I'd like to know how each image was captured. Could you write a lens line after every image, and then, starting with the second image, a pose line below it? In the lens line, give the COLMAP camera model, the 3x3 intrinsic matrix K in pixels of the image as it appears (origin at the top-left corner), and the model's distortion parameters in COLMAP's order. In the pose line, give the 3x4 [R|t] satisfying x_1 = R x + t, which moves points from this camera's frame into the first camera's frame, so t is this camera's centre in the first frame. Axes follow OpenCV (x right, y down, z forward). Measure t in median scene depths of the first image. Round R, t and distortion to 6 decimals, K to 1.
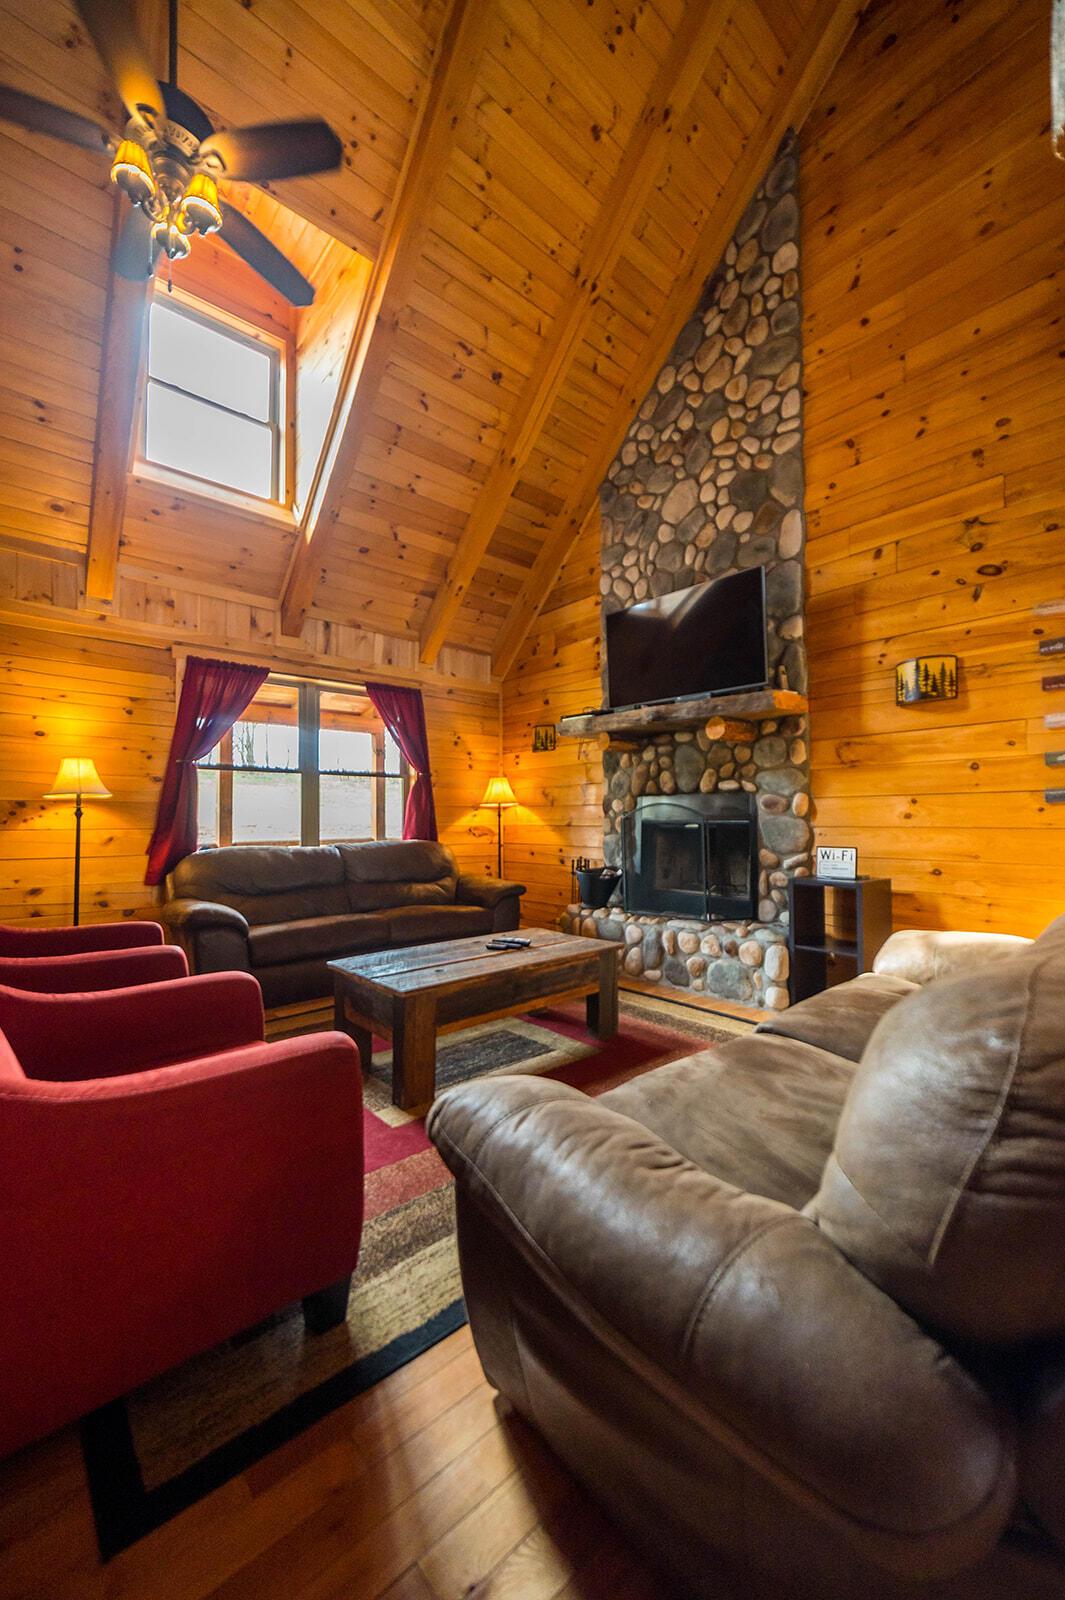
lens RADIAL K [[618.3, 0, 532.5], [0, 618.3, 800.0], [0, 0, 1]] dist [-0.008009, 0.000157]
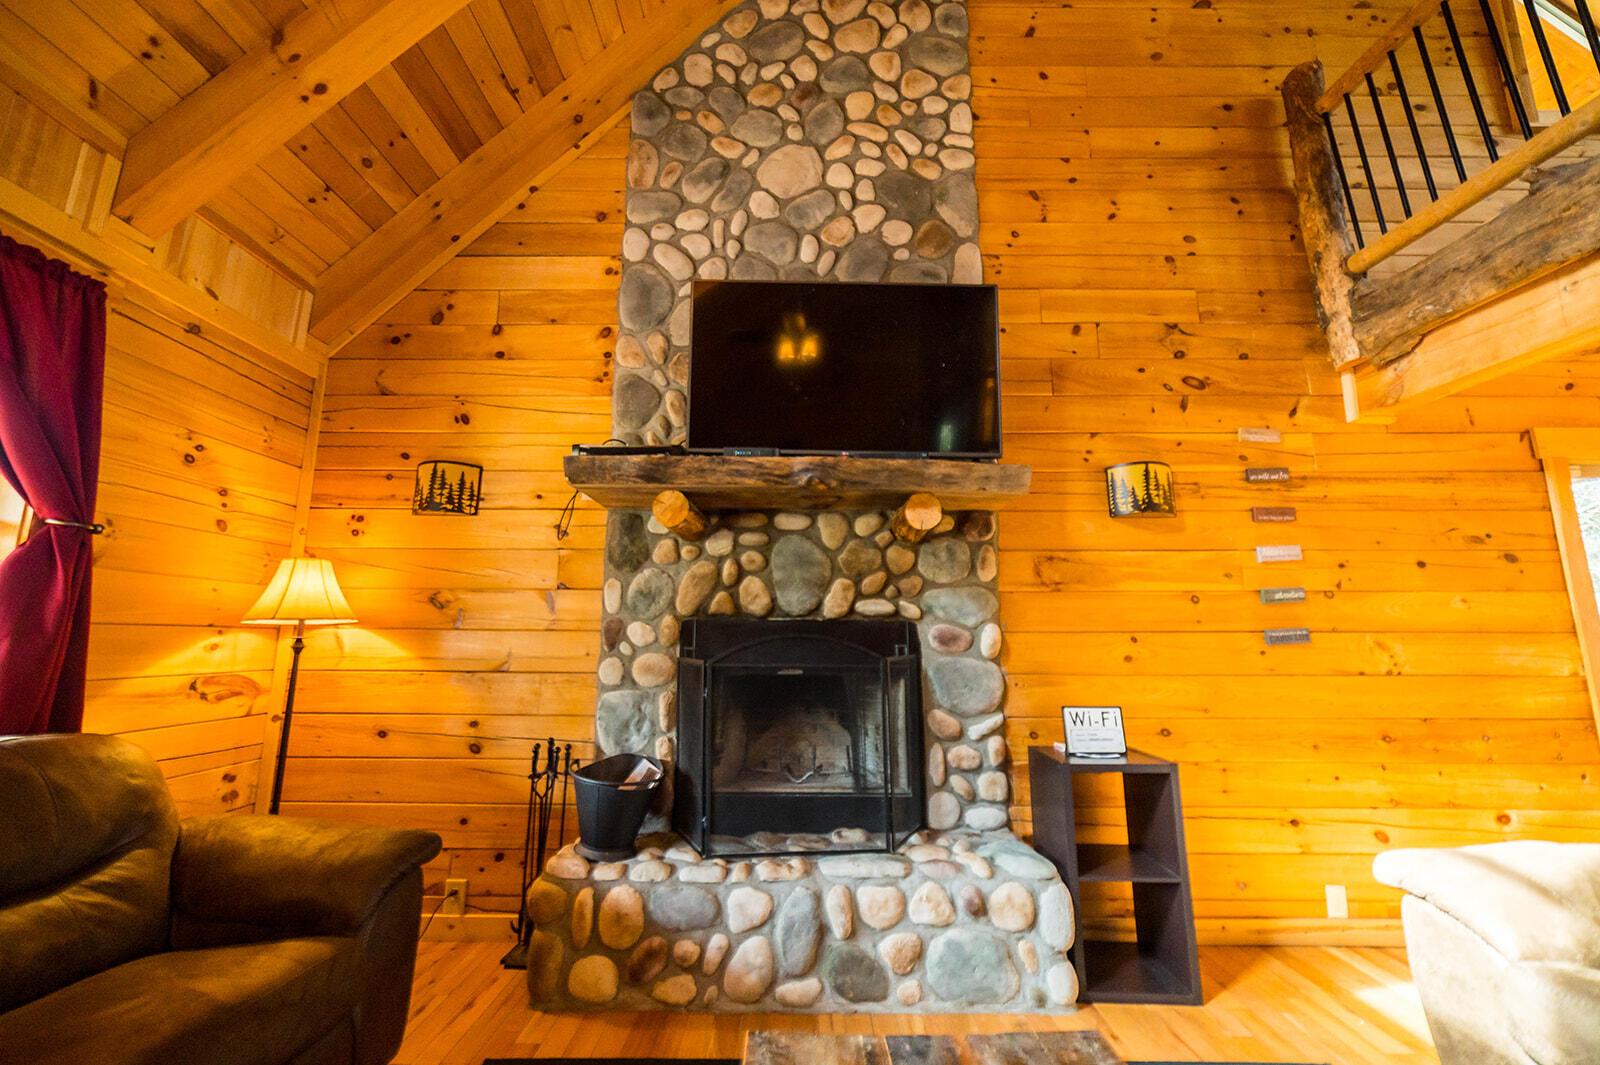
lens RADIAL K [[618.3, 0, 800.0], [0, 618.3, 532.5], [0, 0, 1]] dist [-0.008009, 0.000157]
pose [[0.660271, 0.134862, 0.738820, -0.207577], [-0.031687, 0.987872, -0.152005, 0.000027], [-0.750359, 0.076953, 0.656536, 0.641000]]
